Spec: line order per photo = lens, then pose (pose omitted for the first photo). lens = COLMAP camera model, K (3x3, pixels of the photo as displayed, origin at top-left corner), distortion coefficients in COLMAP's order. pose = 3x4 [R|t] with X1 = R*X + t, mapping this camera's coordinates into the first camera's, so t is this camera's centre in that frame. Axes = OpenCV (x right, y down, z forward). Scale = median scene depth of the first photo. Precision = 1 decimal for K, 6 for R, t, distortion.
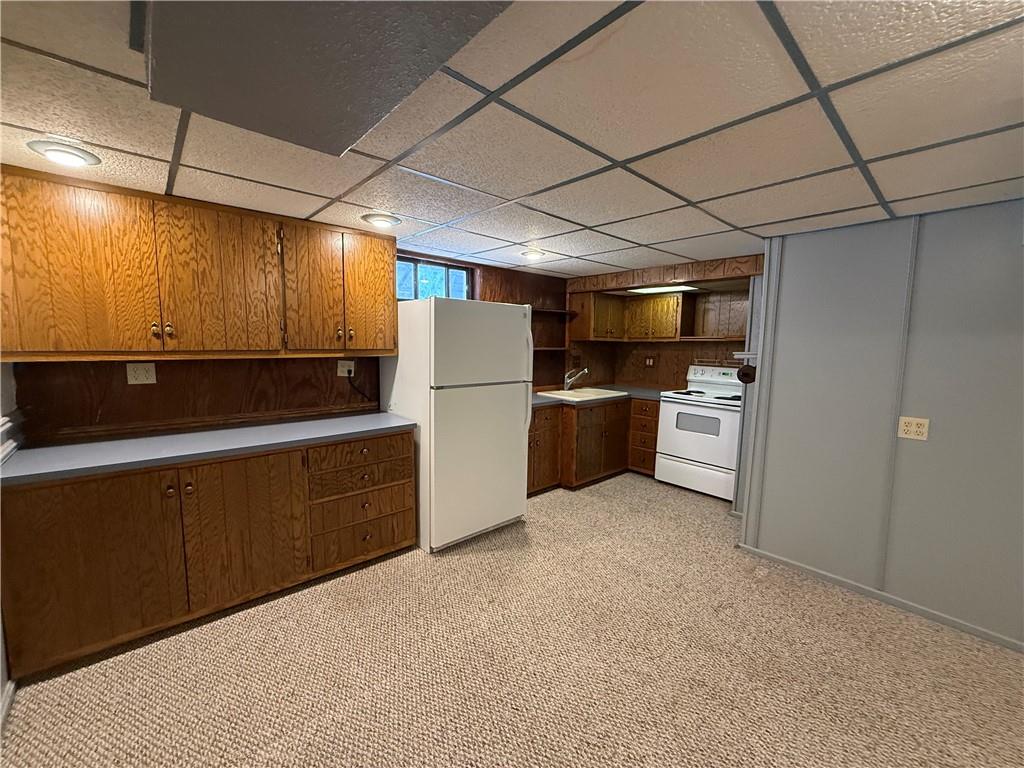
lens RADIAL K [[408.5, 0, 512.2], [0, 408.5, 385.6], [0, 0, 1]] dist [-0.000337, -0.000164]
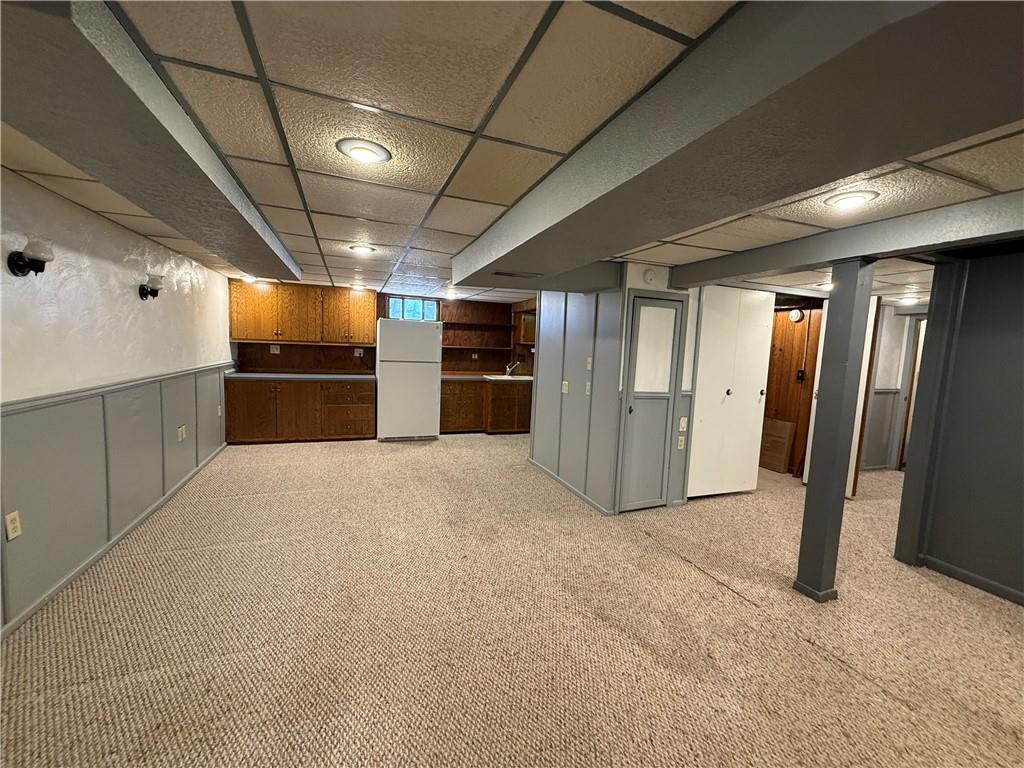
lens RADIAL K [[408.5, 0, 508.6], [0, 408.5, 385.6], [0, 0, 1]] dist [-0.000337, -0.000164]
pose [[0.932231, 0.054818, -0.357689, 1.213178], [-0.064358, 0.997817, -0.014813, 0.124227], [0.356096, 0.036829, 0.933723, -0.752512]]
